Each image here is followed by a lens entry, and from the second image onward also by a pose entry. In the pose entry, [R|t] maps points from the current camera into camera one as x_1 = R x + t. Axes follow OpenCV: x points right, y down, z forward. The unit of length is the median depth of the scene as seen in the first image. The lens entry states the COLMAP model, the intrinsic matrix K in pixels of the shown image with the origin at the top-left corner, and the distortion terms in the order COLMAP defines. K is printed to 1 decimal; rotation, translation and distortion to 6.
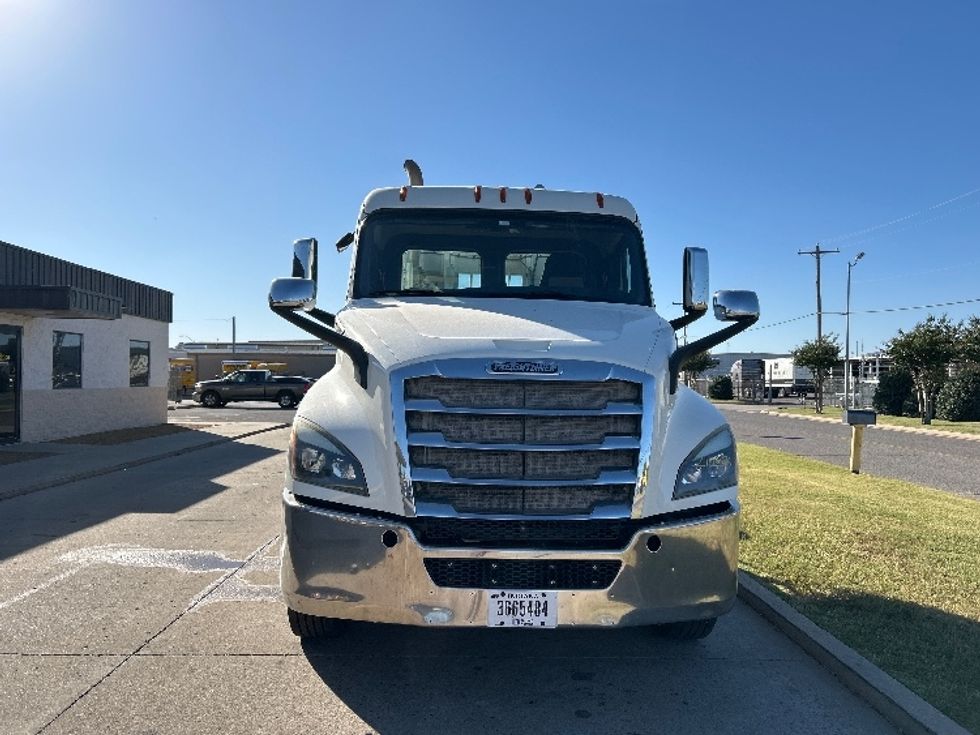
lens RADIAL K [[729.6, 0, 490.6], [0, 729.6, 367.7], [0, 0, 1]] dist [0.041440, -0.033428]
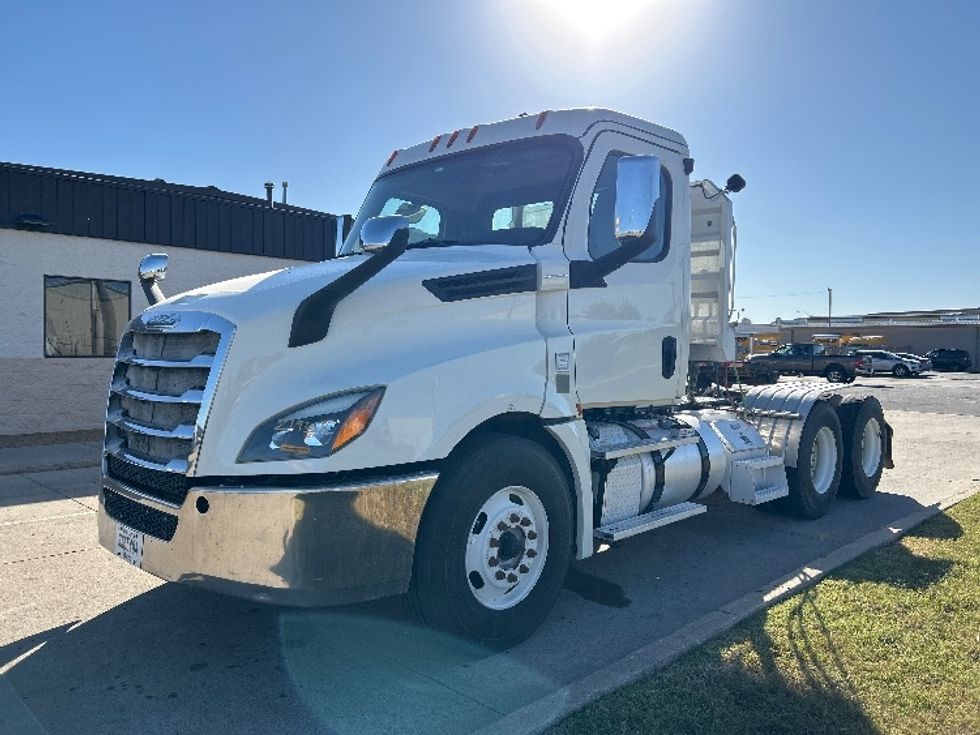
lens RADIAL K [[729.6, 0, 494.3], [0, 729.6, 360.8], [0, 0, 1]] dist [0.041440, -0.033428]
pose [[0.689904, 0.004639, -0.723886, 0.266595], [0.012289, 0.999760, 0.018118, 0.010153], [0.723797, -0.021396, 0.689682, 0.144390]]
